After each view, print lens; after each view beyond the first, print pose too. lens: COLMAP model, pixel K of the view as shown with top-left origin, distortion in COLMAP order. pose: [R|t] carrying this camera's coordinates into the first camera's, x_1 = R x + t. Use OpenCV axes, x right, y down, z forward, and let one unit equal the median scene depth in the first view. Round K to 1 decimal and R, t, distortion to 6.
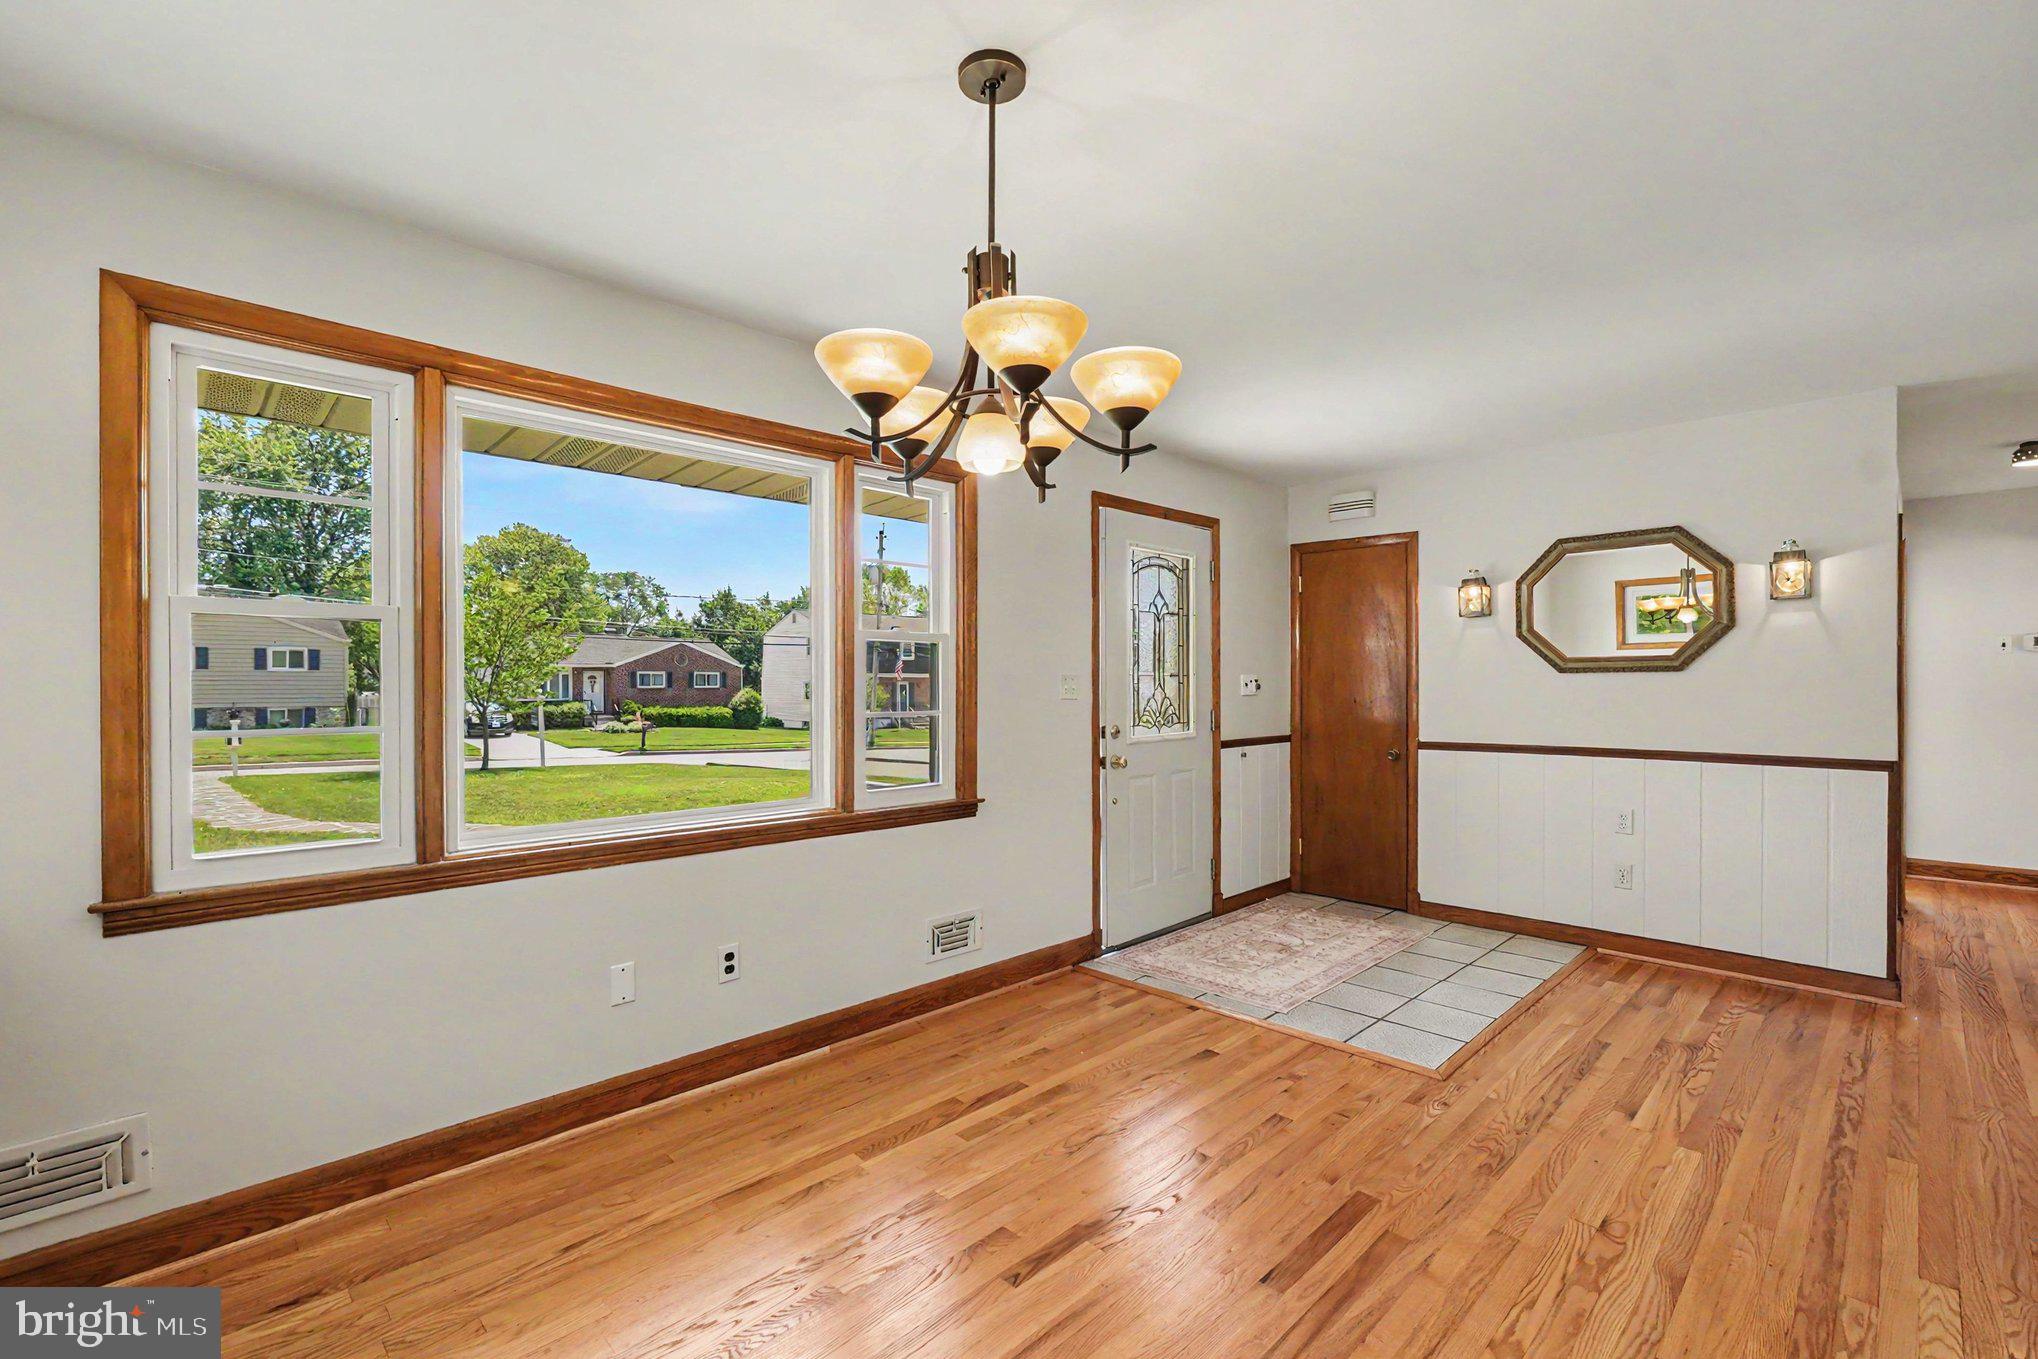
lens RADIAL K [[888.4, 0, 1000.0], [0, 888.4, 691.3], [0, 0, 1]] dist [-0.008909, 0.001876]
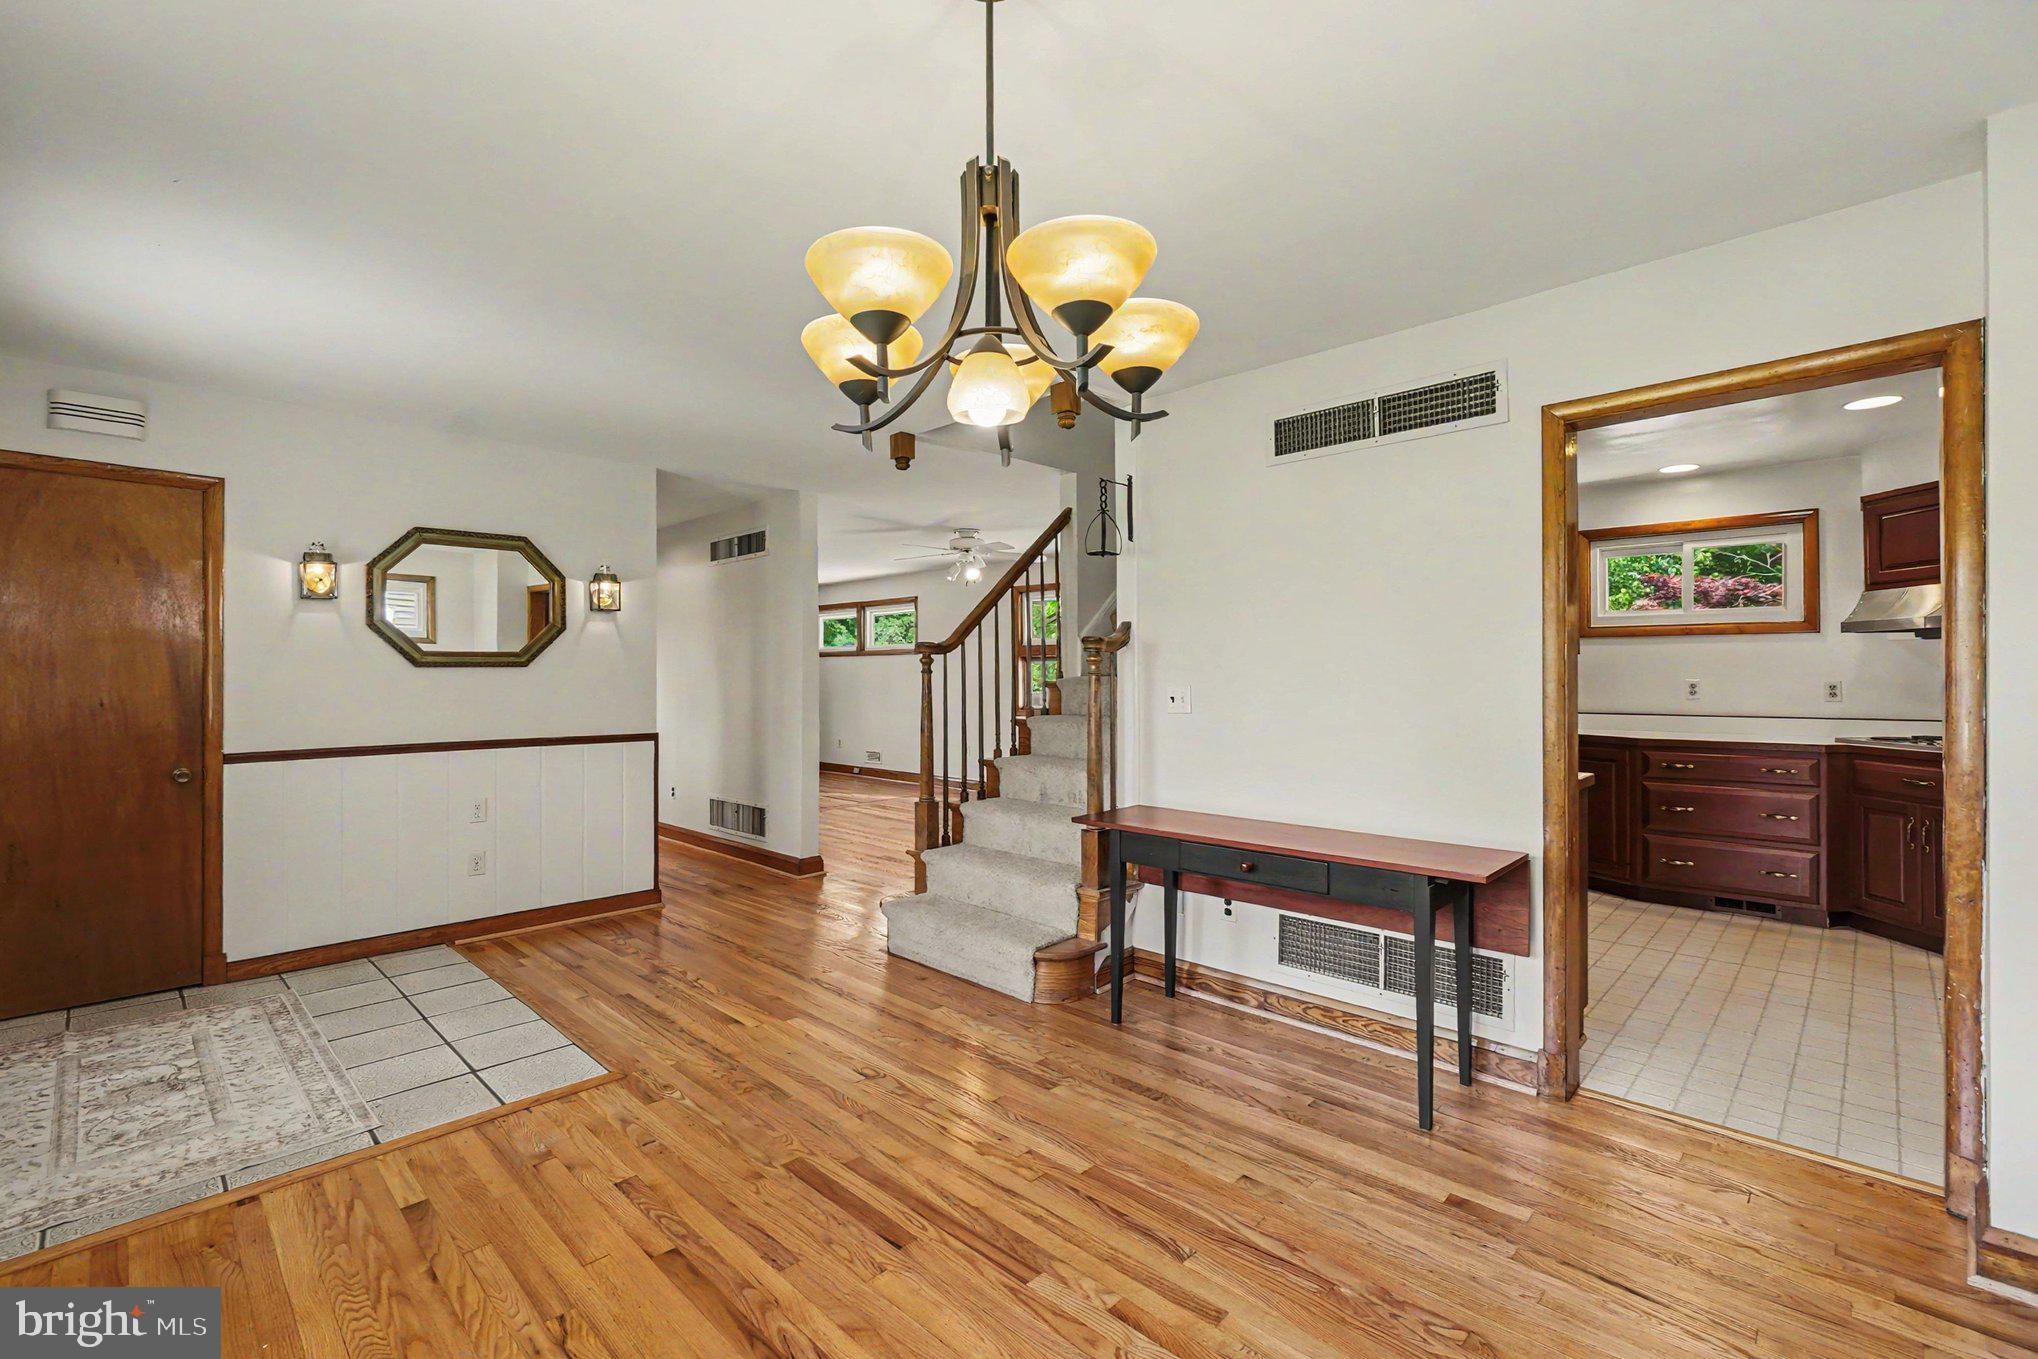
lens RADIAL K [[888.4, 0, 986.7], [0, 888.4, 678.8], [0, 0, 1]] dist [-0.008909, 0.001876]
pose [[-0.012779, -0.001759, 0.999917, -0.387634], [0.009807, 0.999950, 0.001884, -0.004359], [-0.999870, 0.009830, -0.012761, 0.464217]]
